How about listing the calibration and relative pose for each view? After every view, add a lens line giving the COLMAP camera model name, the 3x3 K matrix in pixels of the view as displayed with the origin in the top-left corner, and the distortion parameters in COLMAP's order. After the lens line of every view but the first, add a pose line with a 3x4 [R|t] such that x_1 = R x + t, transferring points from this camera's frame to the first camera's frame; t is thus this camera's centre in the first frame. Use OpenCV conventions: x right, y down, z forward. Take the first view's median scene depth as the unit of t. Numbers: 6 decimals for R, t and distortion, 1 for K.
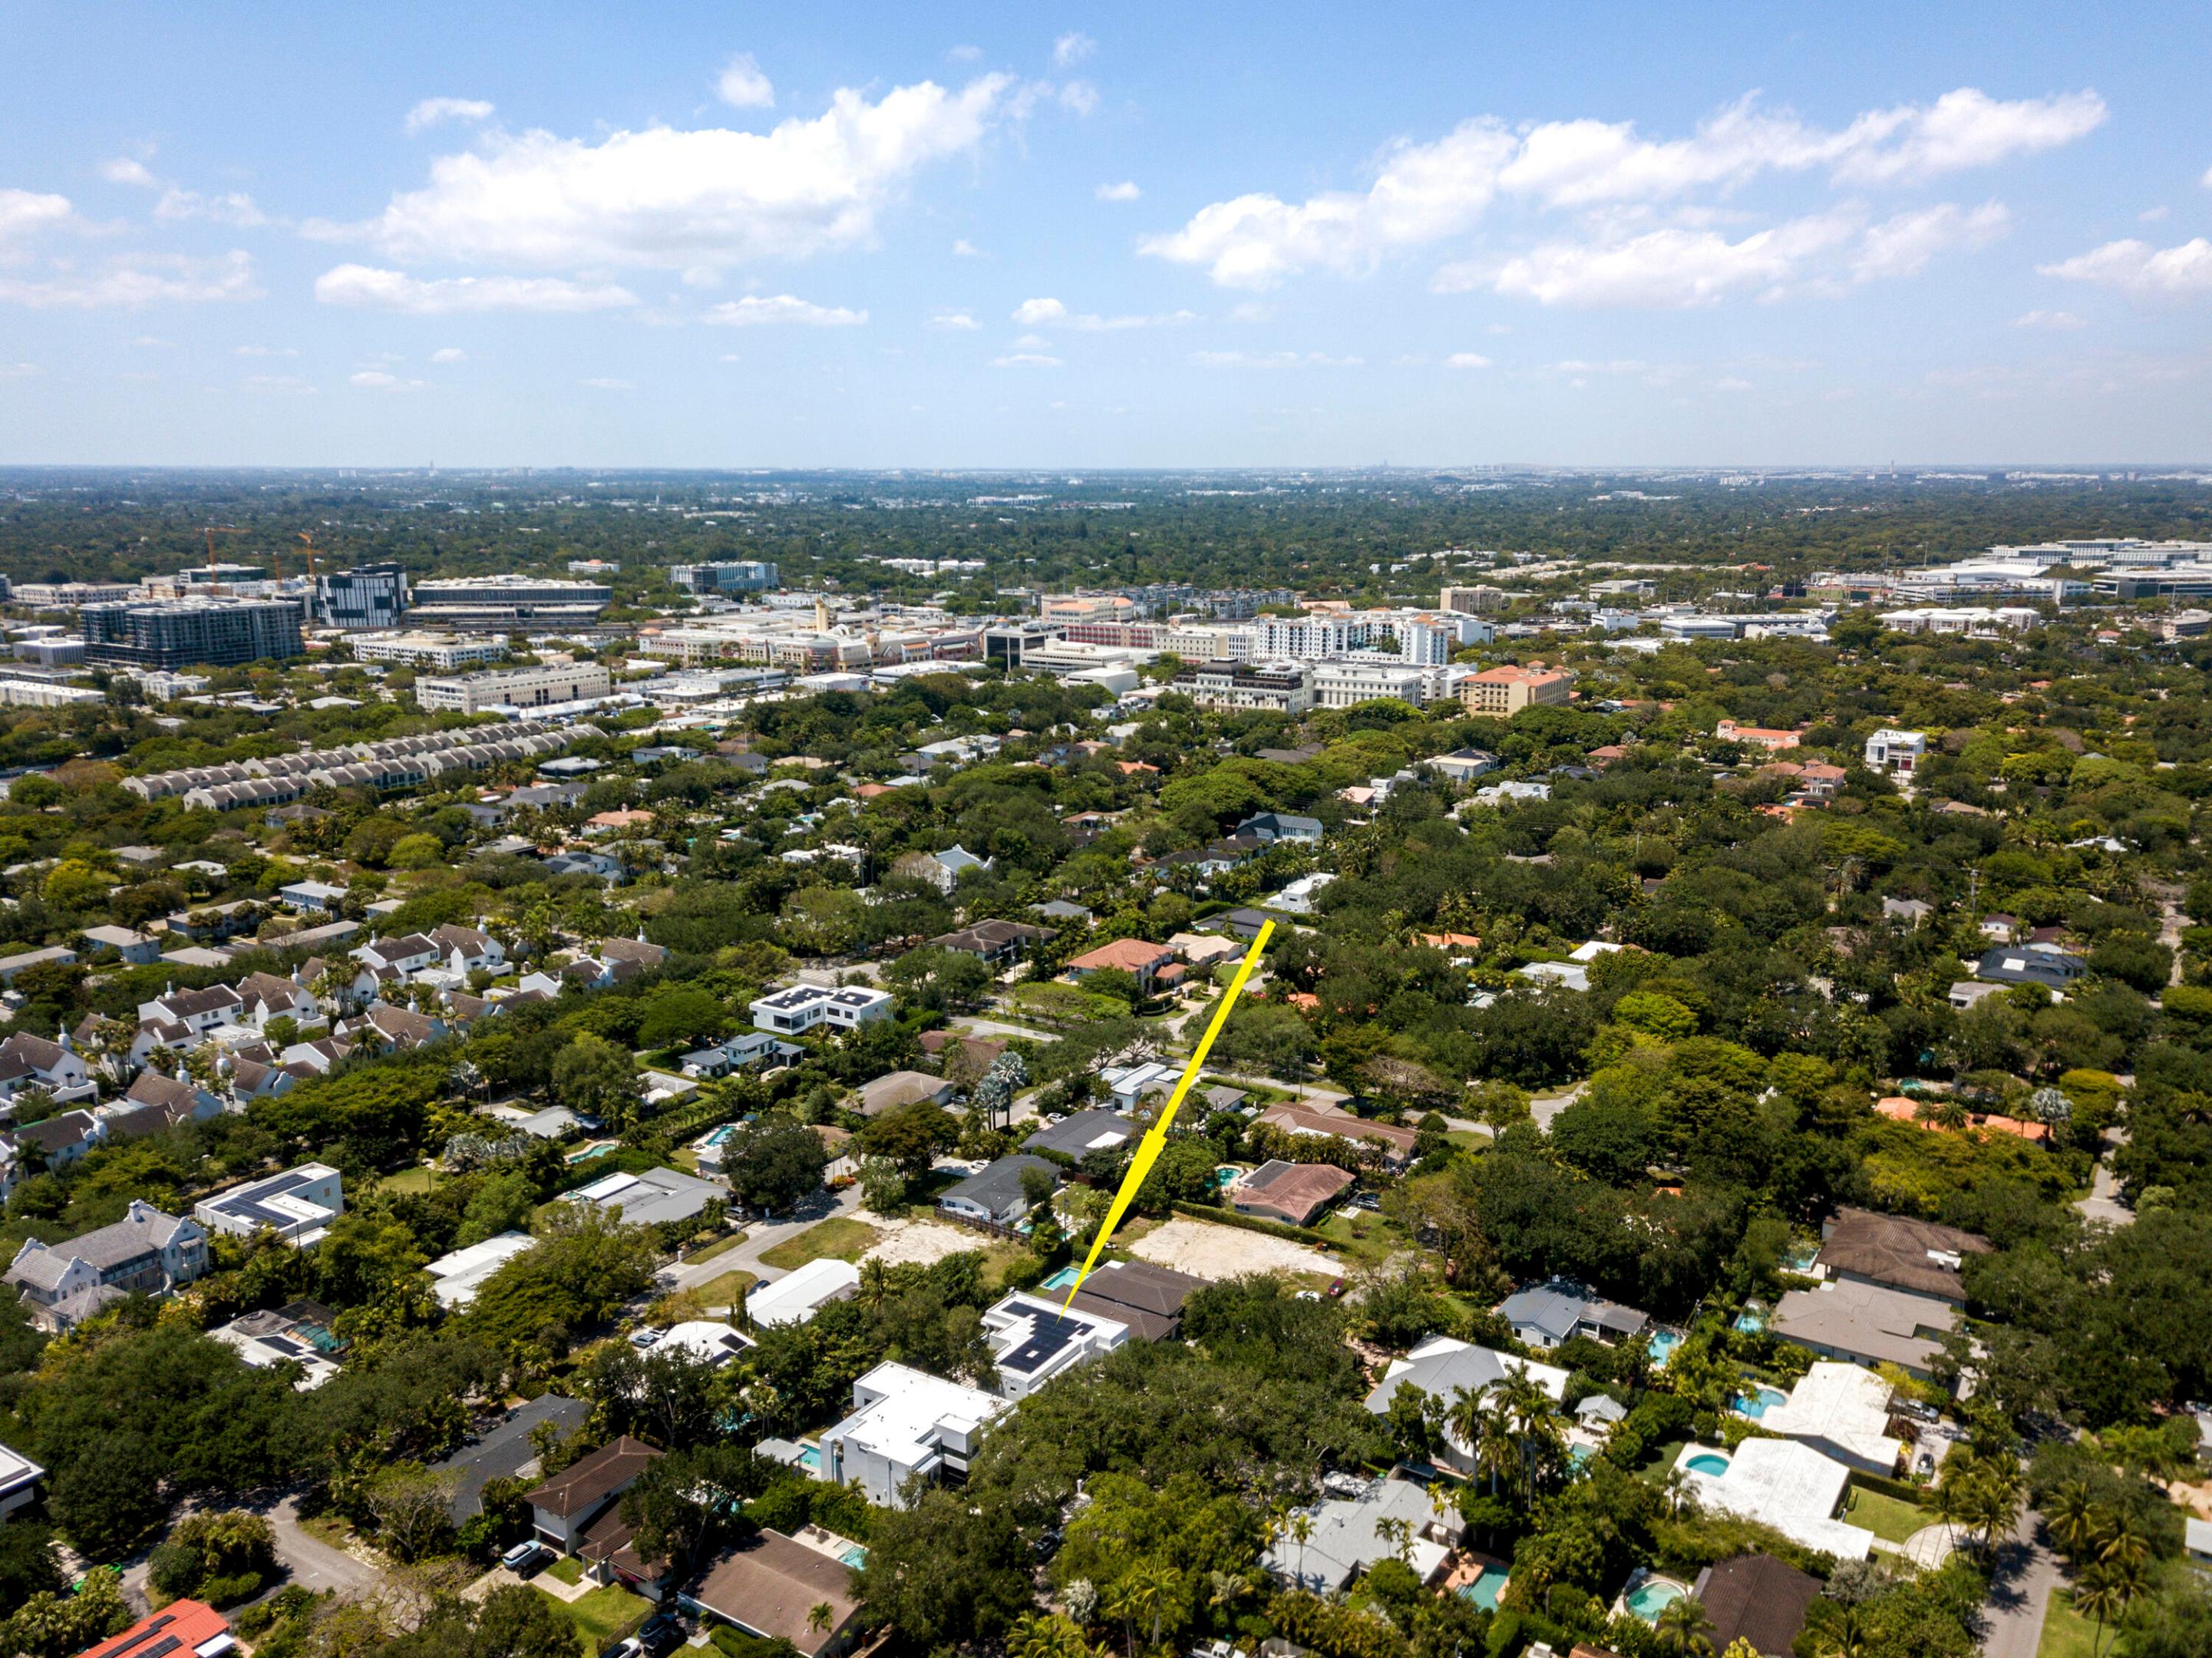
lens RADIAL K [[1721.2, 0, 1116.5], [0, 1721.2, 813.8], [0, 0, 1]] dist [0.087177, -0.094623]
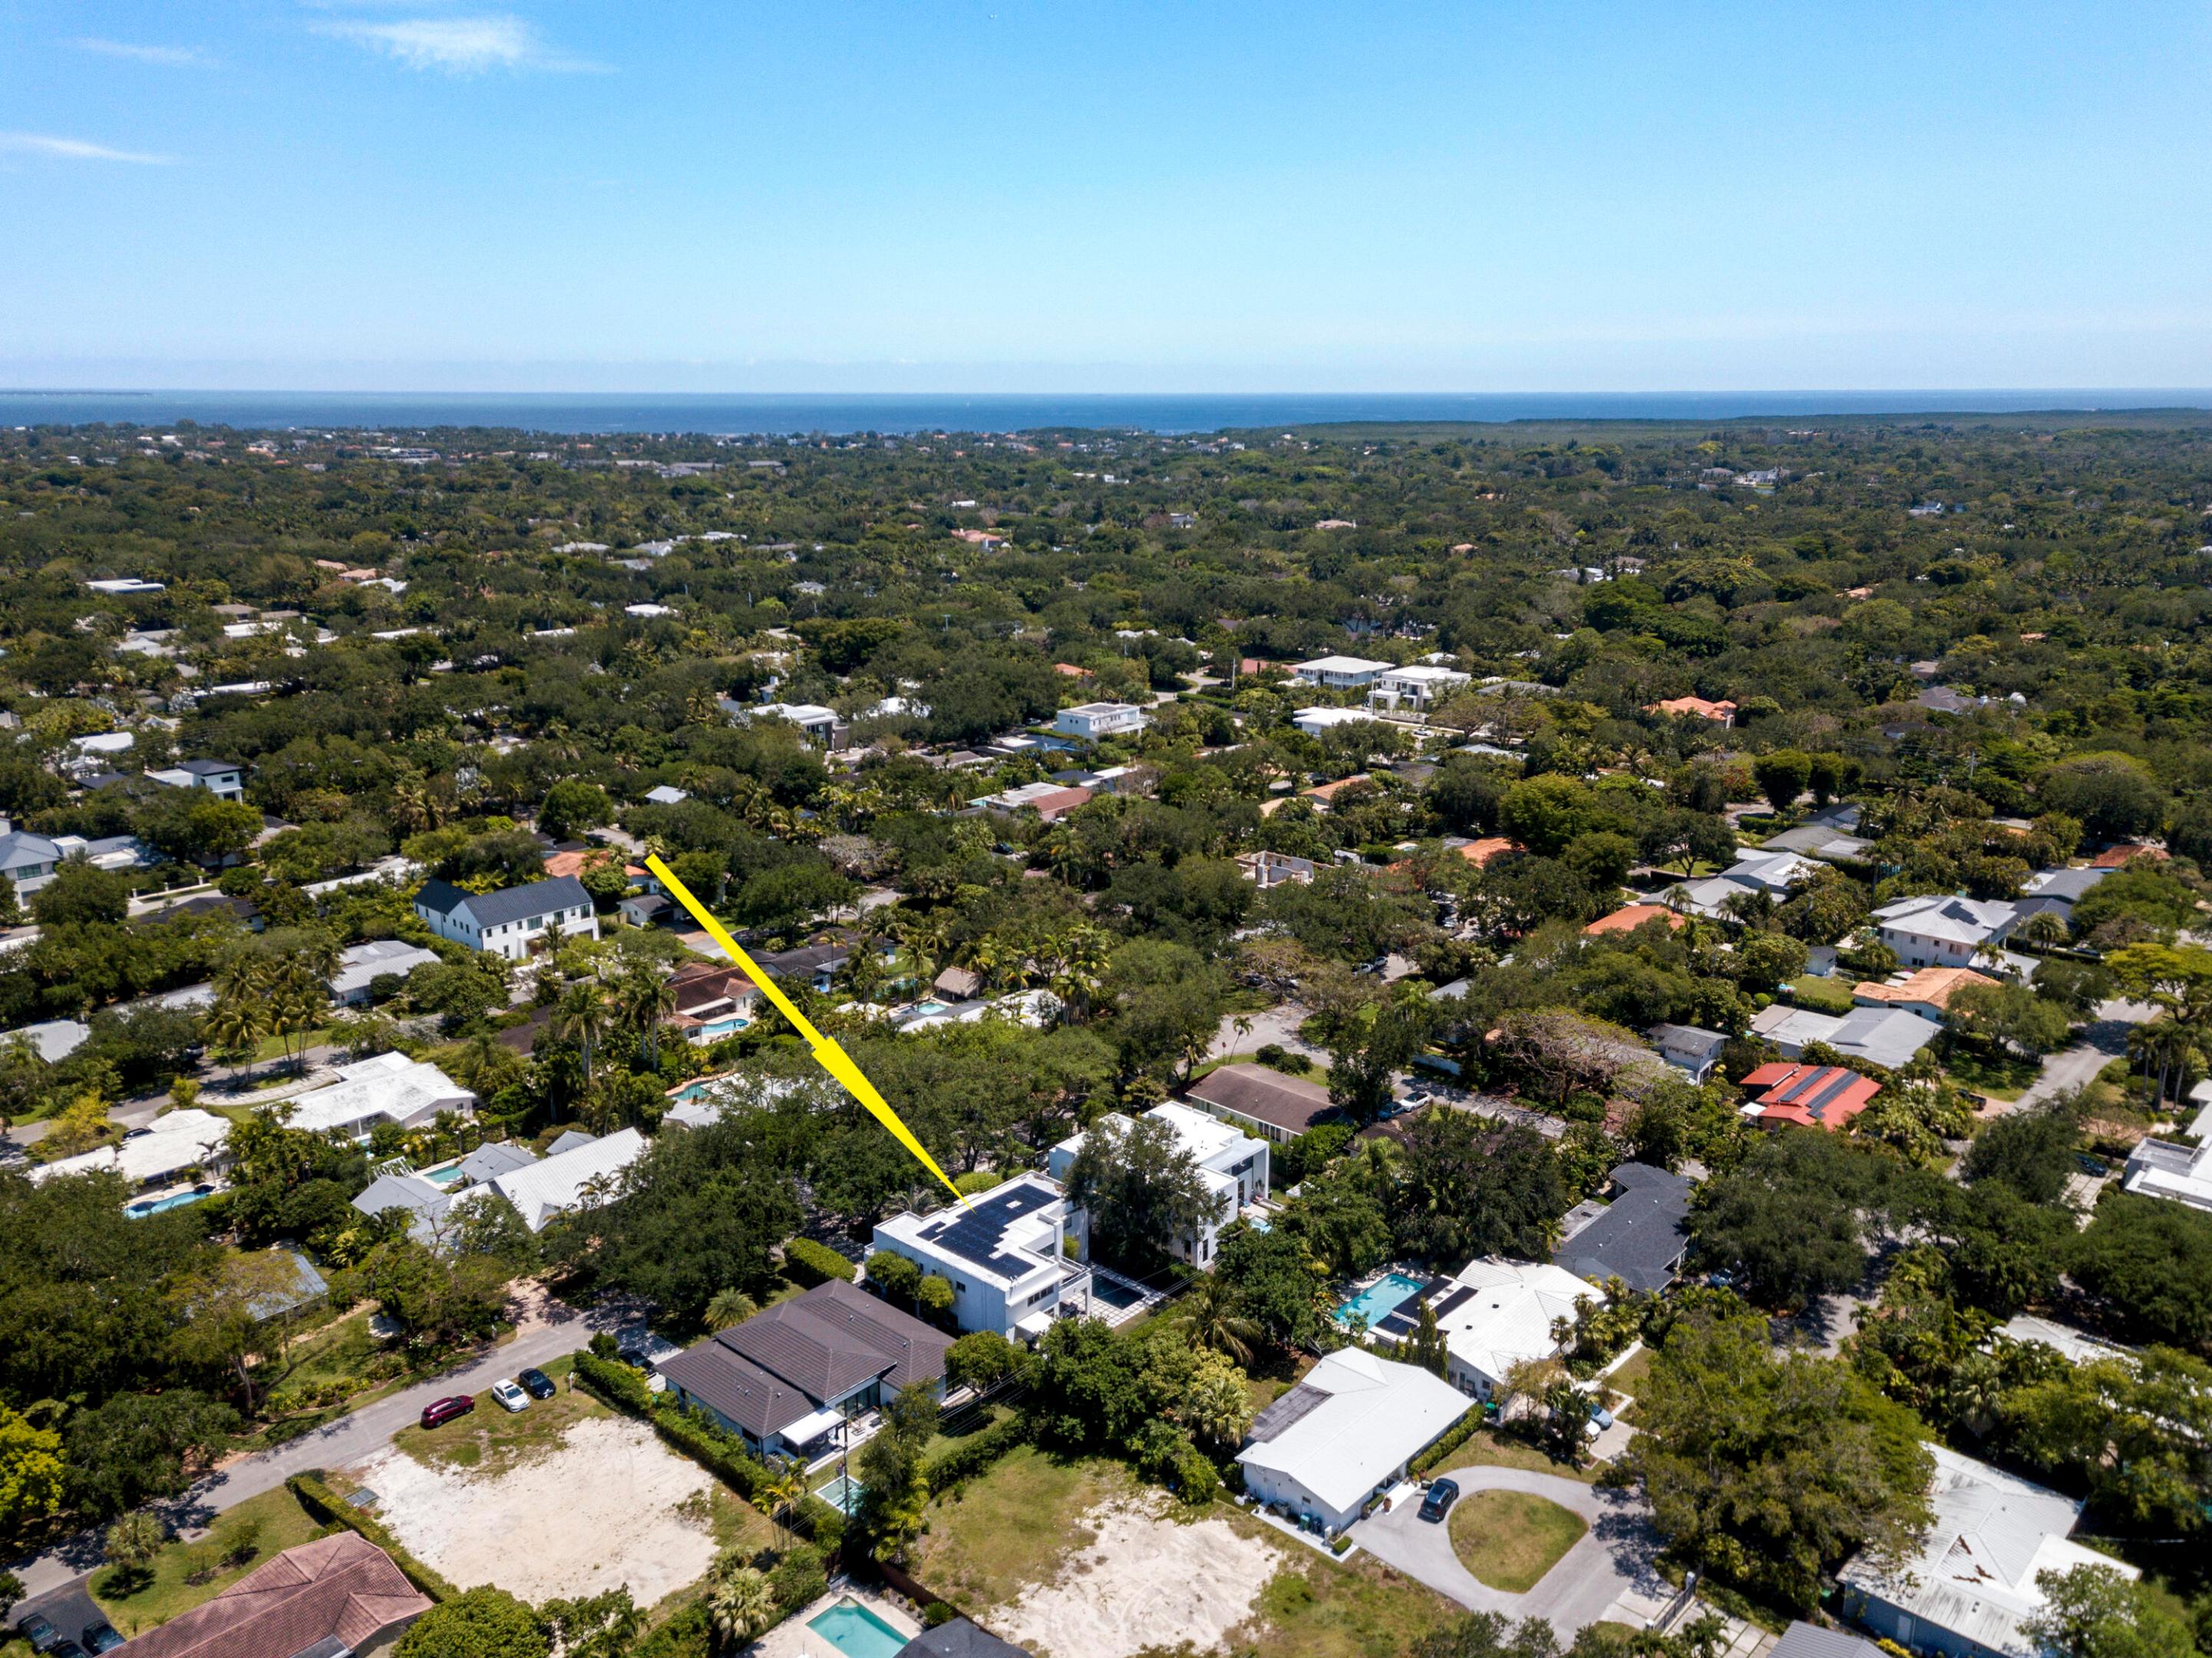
lens RADIAL K [[1682.8, 0, 1106.0], [0, 1682.8, 829.0], [0, 0, 1]] dist [0.039885, -0.001400]
pose [[-0.984330, -0.041971, 0.171266, -0.055056], [0.035687, 0.903744, 0.426583, -0.042985], [-0.172685, 0.426010, -0.888085, 0.413668]]
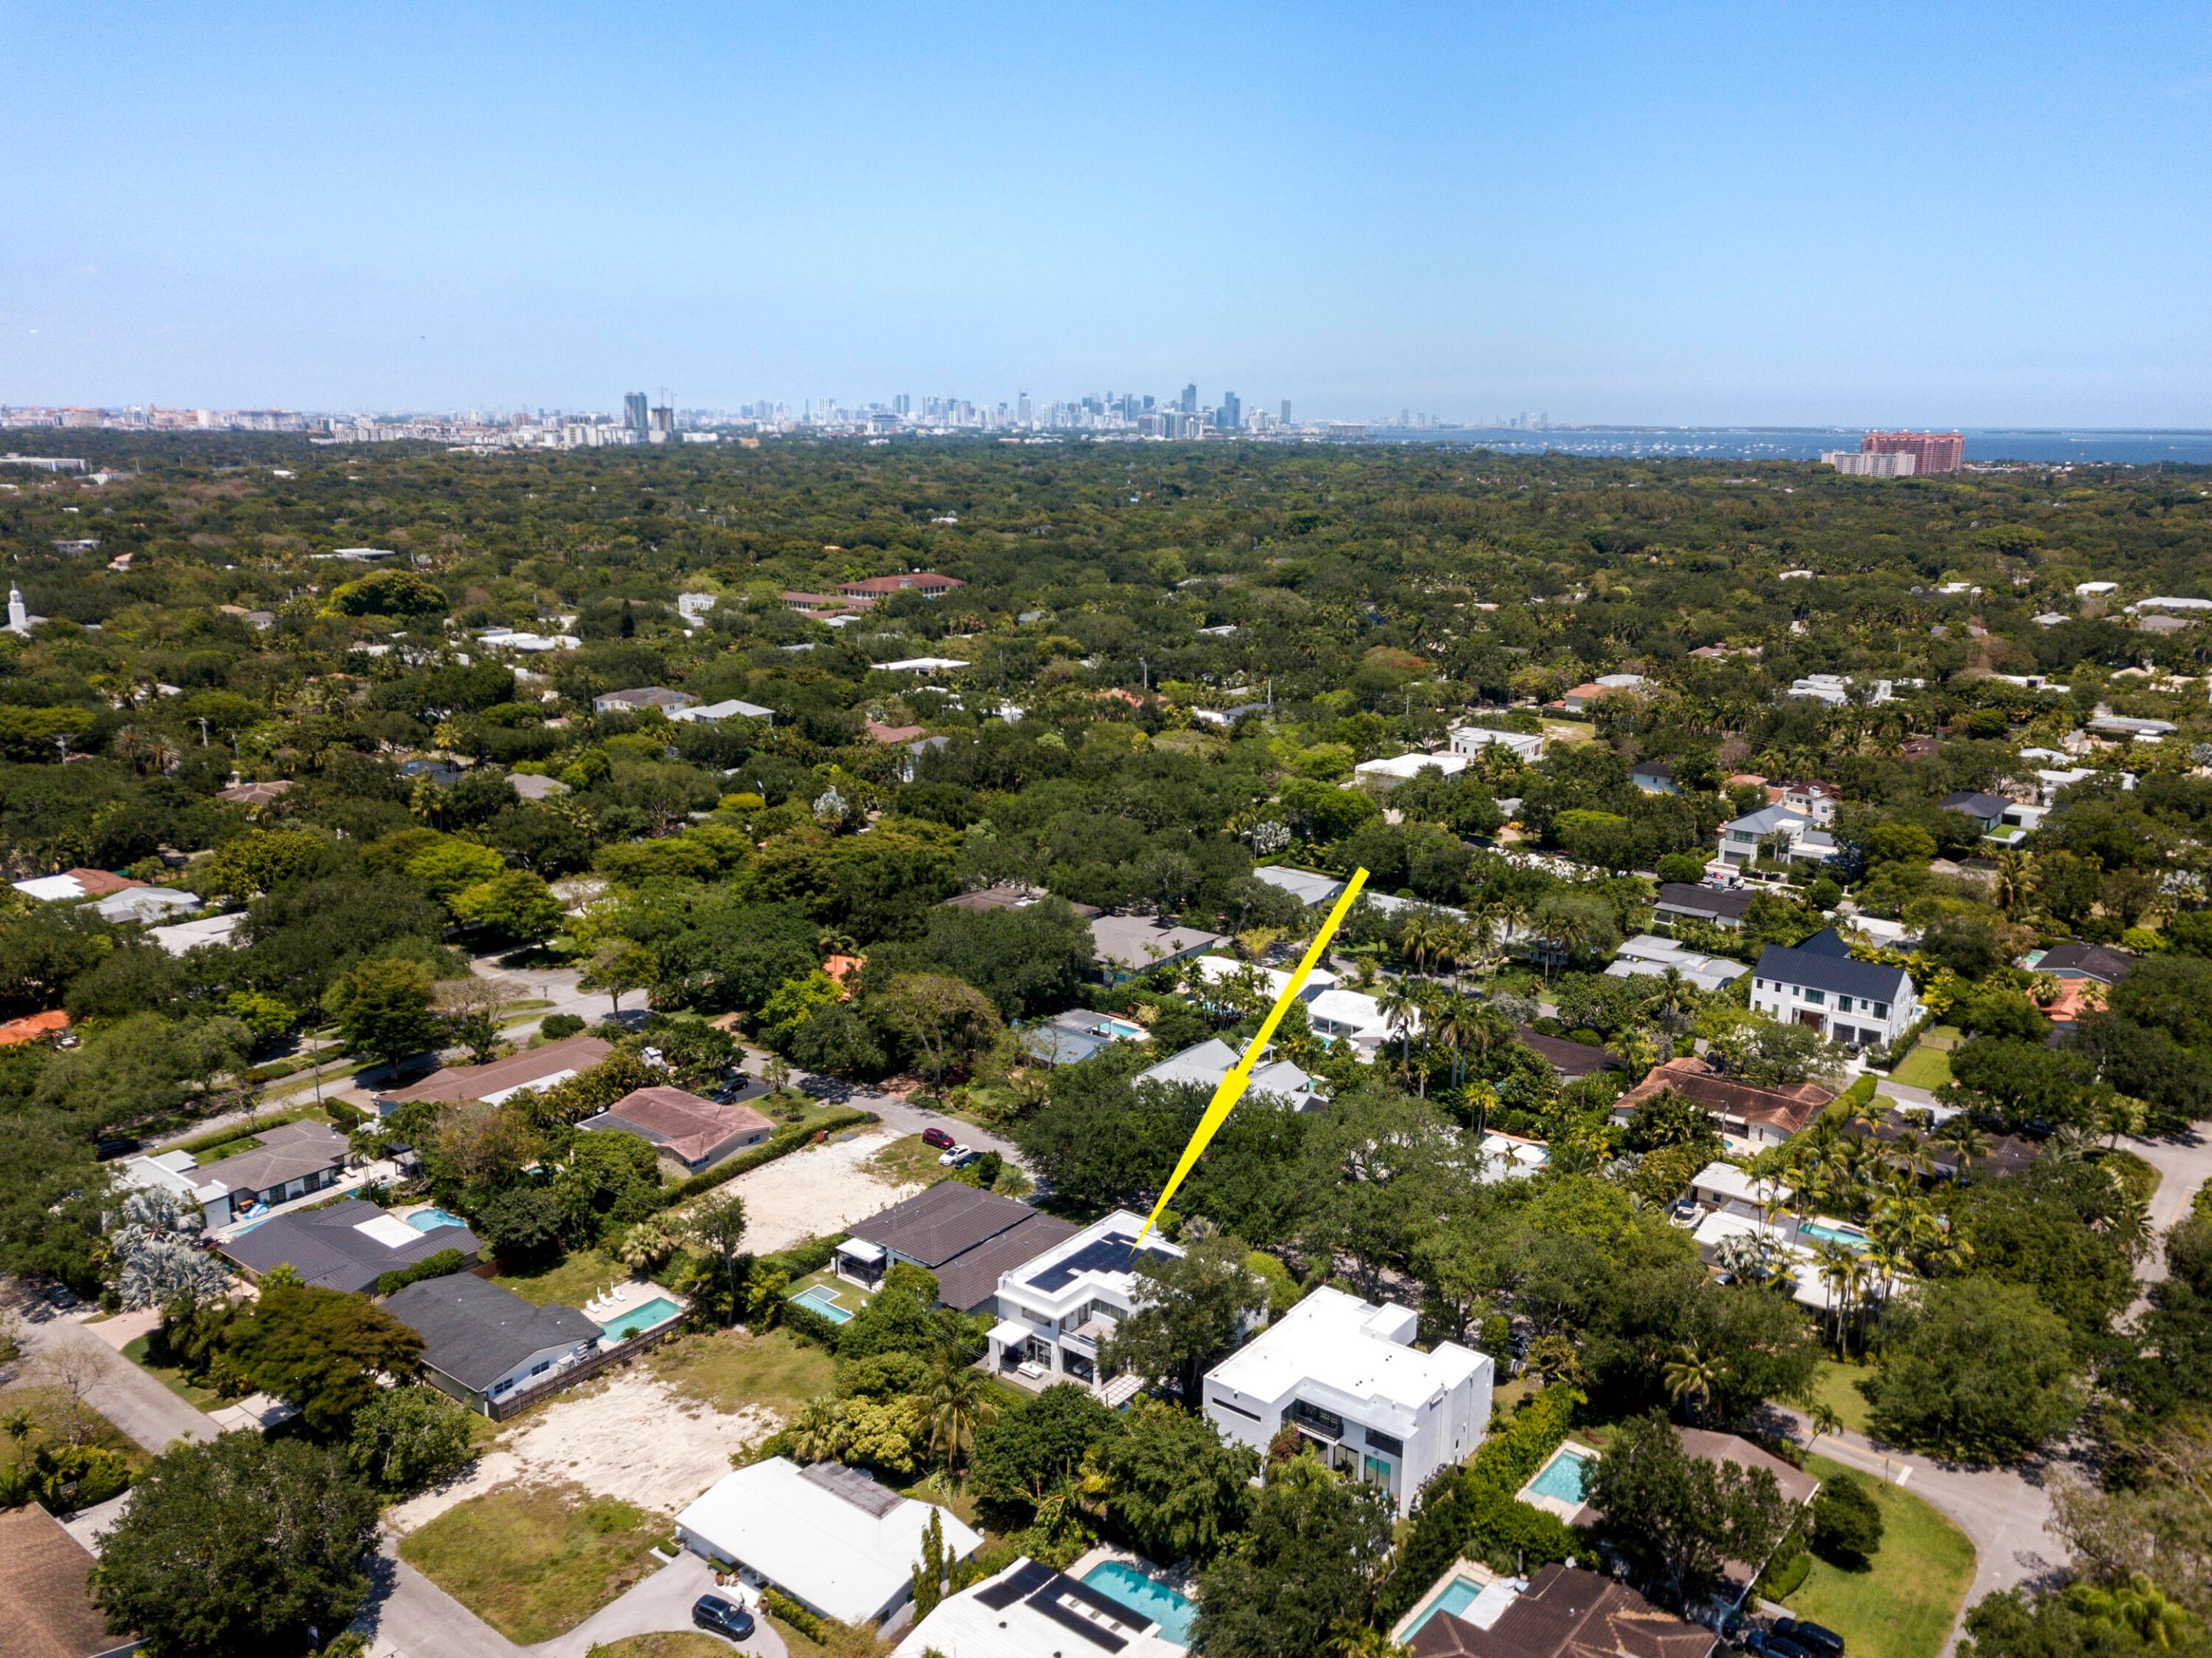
lens RADIAL K [[1721.2, 0, 1116.5], [0, 1721.2, 813.8], [0, 0, 1]] dist [0.087177, -0.094623]
pose [[0.104456, -0.219526, 0.969998, -0.185204], [0.183178, 0.962894, 0.198193, -0.006575], [-0.977514, 0.156980, 0.140793, 0.231847]]
